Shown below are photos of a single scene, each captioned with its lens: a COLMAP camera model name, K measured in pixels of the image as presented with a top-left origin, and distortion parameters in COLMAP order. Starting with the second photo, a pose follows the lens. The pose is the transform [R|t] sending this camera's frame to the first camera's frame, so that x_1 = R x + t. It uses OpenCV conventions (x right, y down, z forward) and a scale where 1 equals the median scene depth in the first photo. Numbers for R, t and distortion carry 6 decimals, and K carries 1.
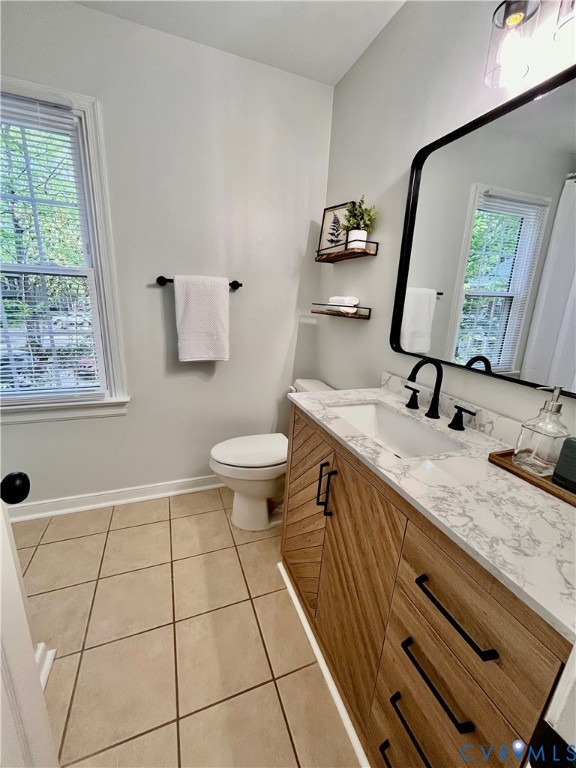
lens RADIAL K [[313.5, 0, 285.2], [0, 313.5, 381.7], [0, 0, 1]] dist [-0.002329, 0.000336]
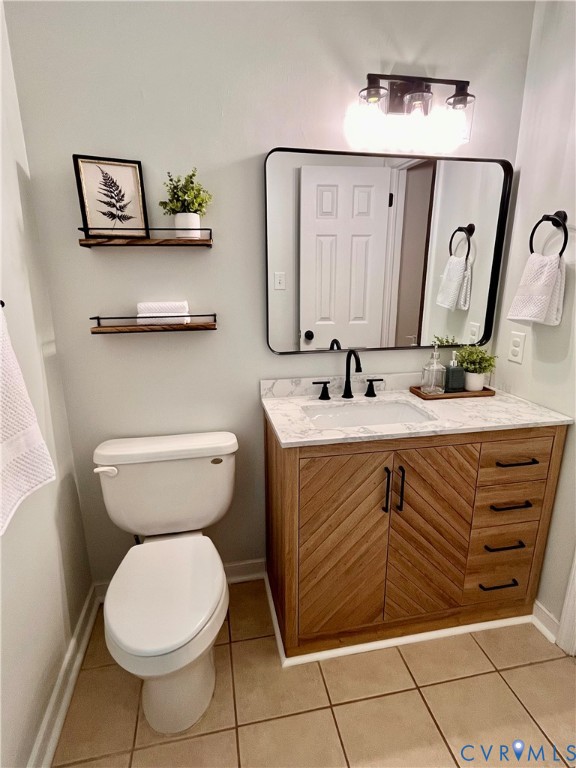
lens RADIAL K [[414.4, 0, 286.3], [0, 414.4, 381.9], [0, 0, 1]] dist [0.000121, 0.000317]
pose [[0.154627, -0.309946, 0.938096, -0.803271], [0.267366, 0.927213, 0.262280, -0.327527], [-0.951108, 0.210260, 0.226241, 0.682773]]
